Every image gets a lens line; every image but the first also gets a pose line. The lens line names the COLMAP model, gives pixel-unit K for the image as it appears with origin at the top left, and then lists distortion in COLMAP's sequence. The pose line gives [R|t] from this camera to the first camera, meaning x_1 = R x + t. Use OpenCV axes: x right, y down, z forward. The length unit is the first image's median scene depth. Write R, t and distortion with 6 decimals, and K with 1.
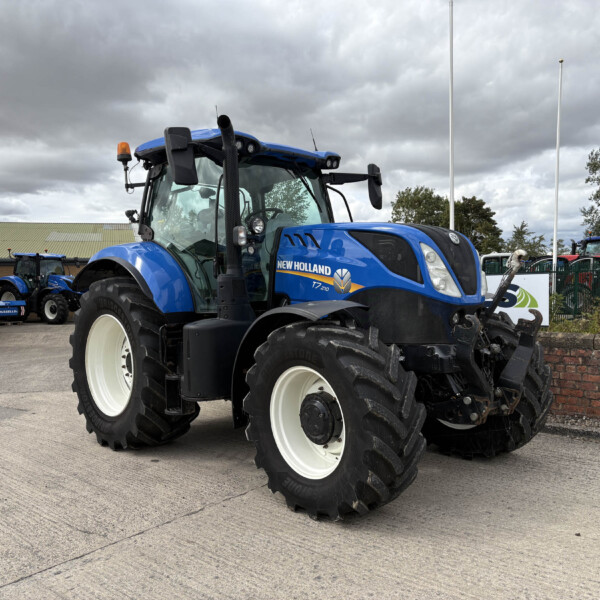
lens RADIAL K [[606.1, 0, 300.0], [0, 606.1, 300.0], [0, 0, 1]] dist [0.001455, 0.015559]
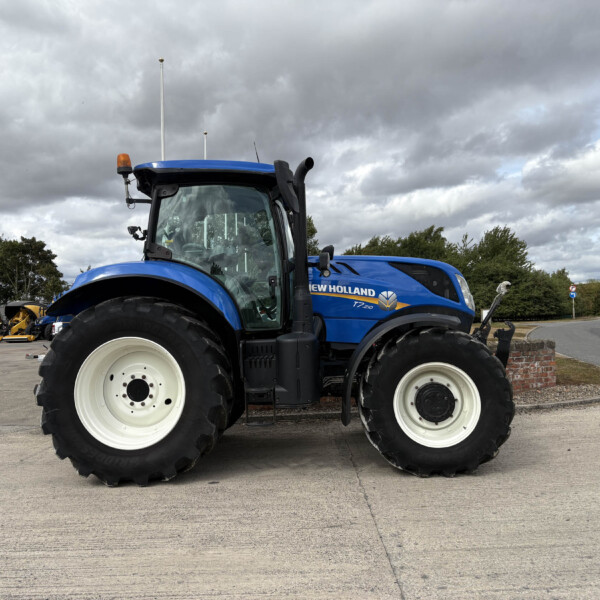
lens RADIAL K [[606.1, 0, 300.0], [0, 606.1, 300.0], [0, 0, 1]] dist [0.001455, 0.015559]
pose [[0.736203, 0.019731, 0.676473, -0.880144], [0.030500, 0.997592, -0.062289, 0.038603], [-0.676074, 0.066490, 0.733828, 0.179532]]
